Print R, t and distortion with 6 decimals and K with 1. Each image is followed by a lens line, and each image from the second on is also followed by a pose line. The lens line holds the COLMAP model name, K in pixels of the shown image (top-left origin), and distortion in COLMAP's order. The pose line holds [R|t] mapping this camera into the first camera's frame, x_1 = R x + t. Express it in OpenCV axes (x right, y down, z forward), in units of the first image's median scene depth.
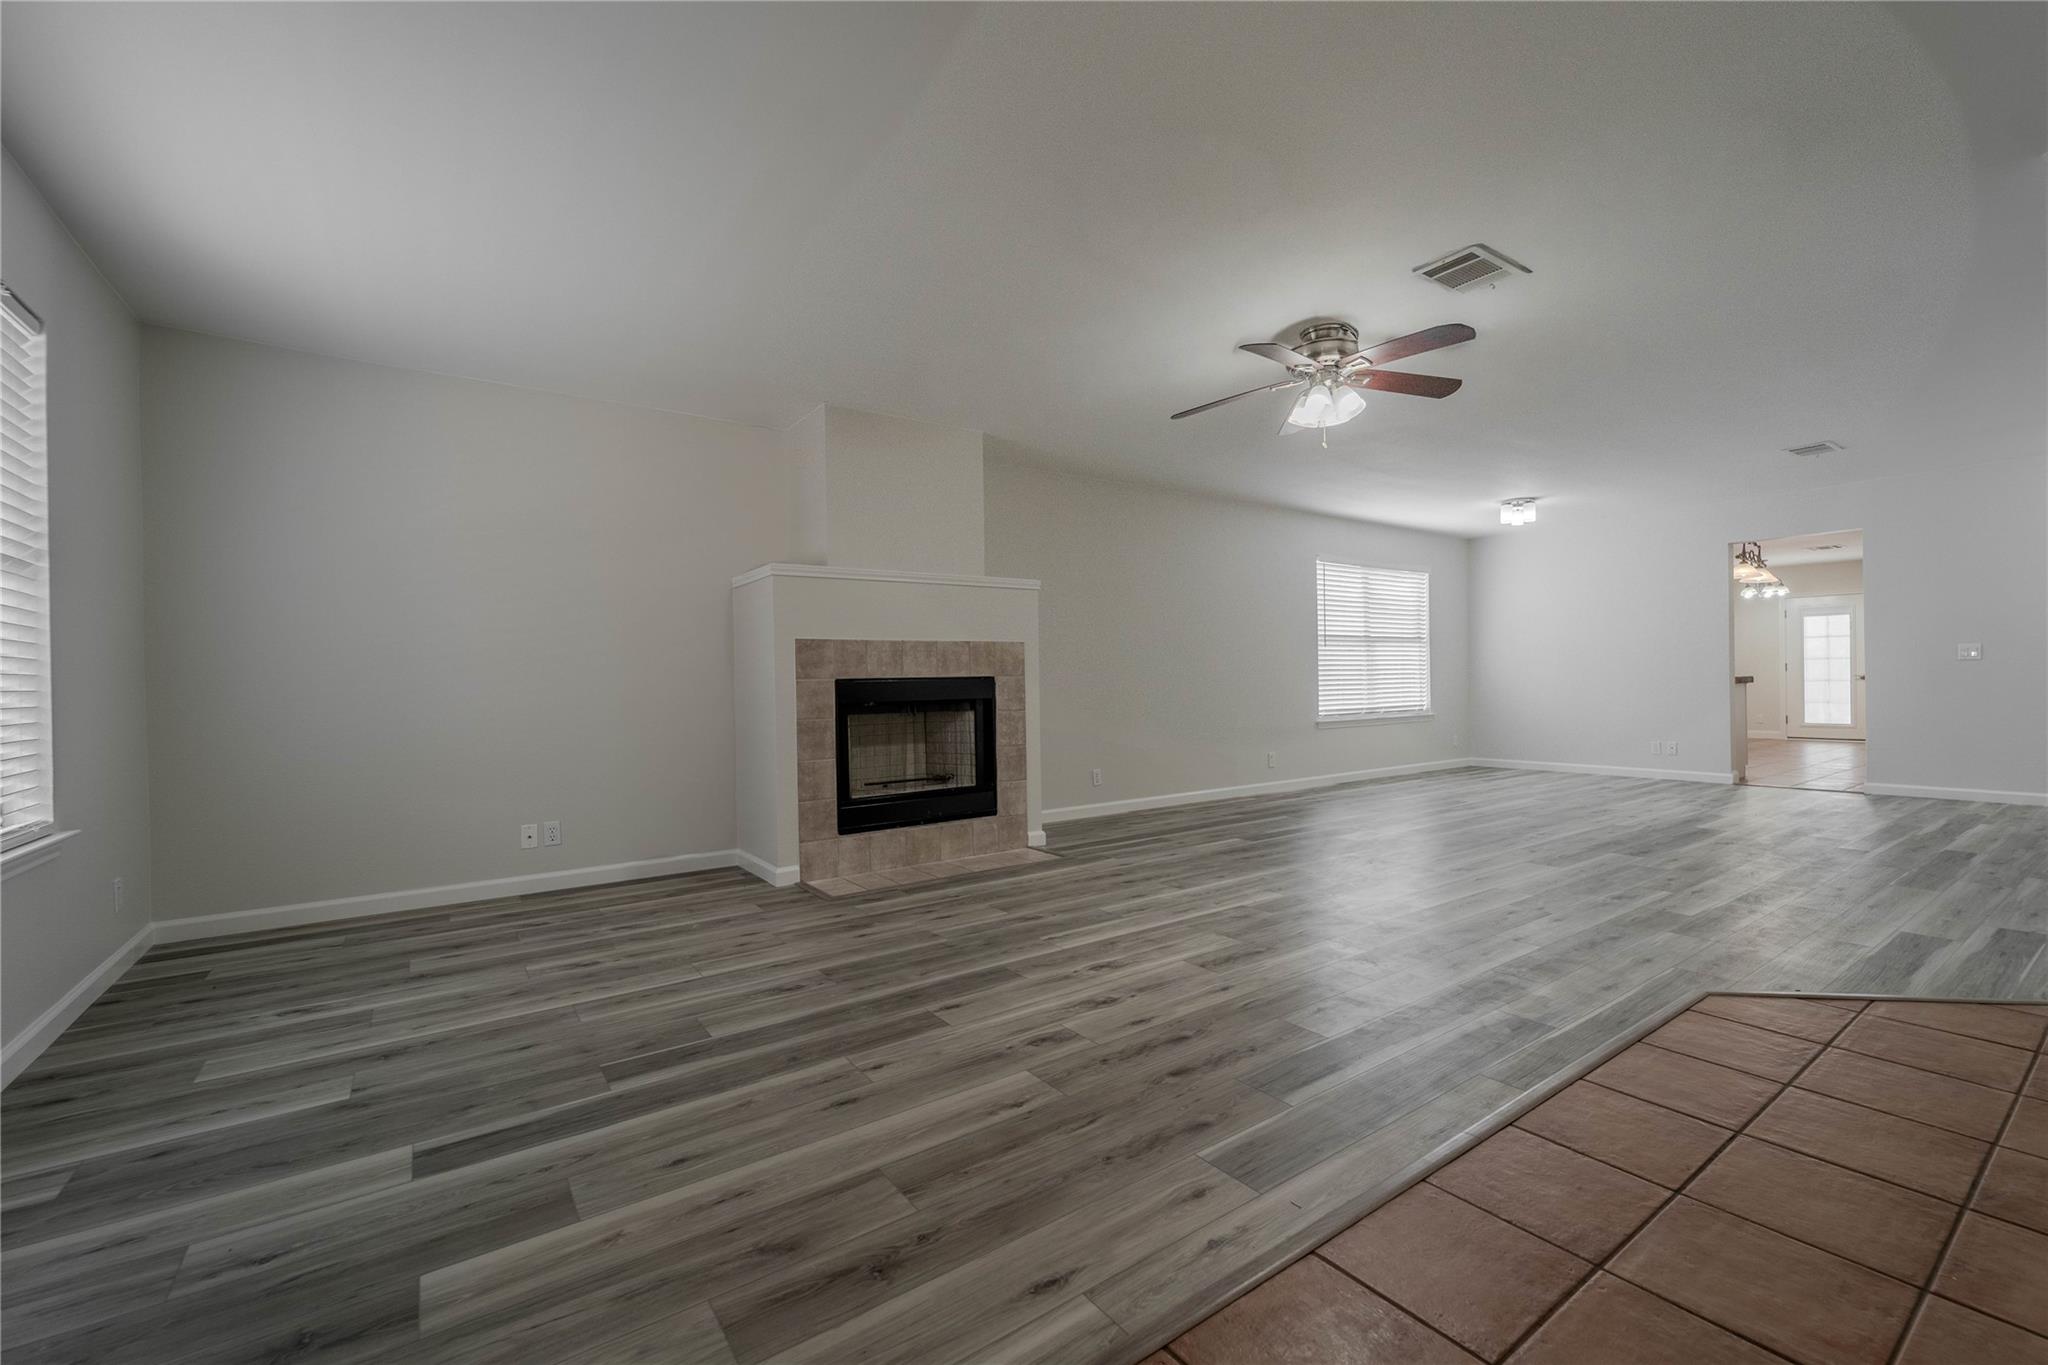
lens RADIAL K [[816.2, 0, 1076.1], [0, 816.2, 666.4], [0, 0, 1]] dist [0.003793, -0.000403]
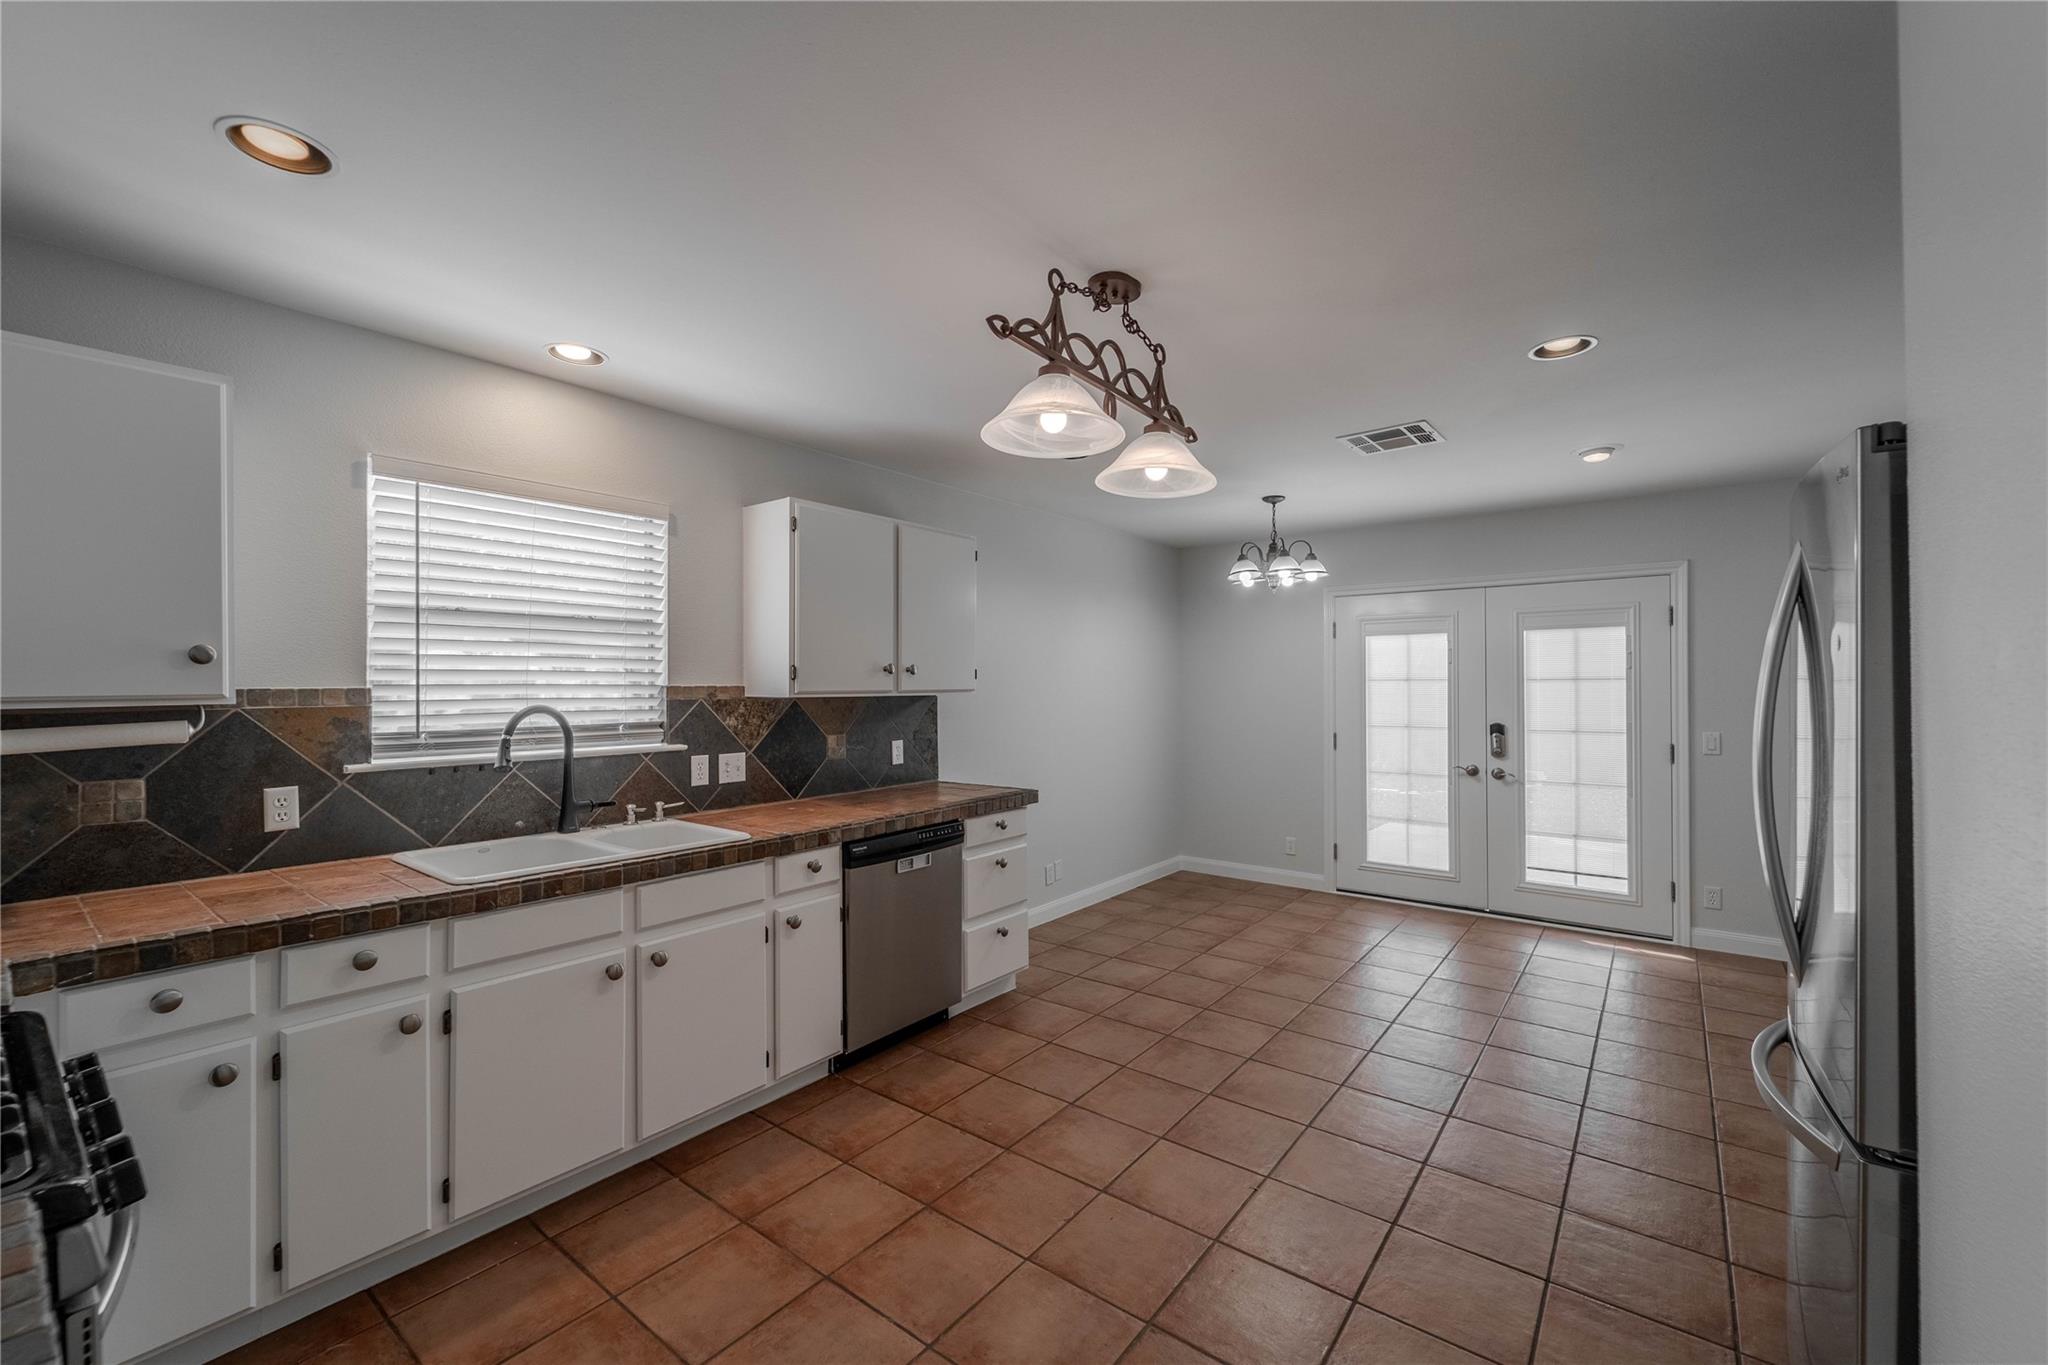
lens RADIAL K [[816.2, 0, 1025.6], [0, 816.2, 673.6], [0, 0, 1]] dist [0.003793, -0.000403]
pose [[0.959556, 0.007561, 0.281416, 0.575855], [-0.005702, 0.999956, -0.007423, -0.034942], [-0.281460, 0.005518, 0.959557, 0.612482]]
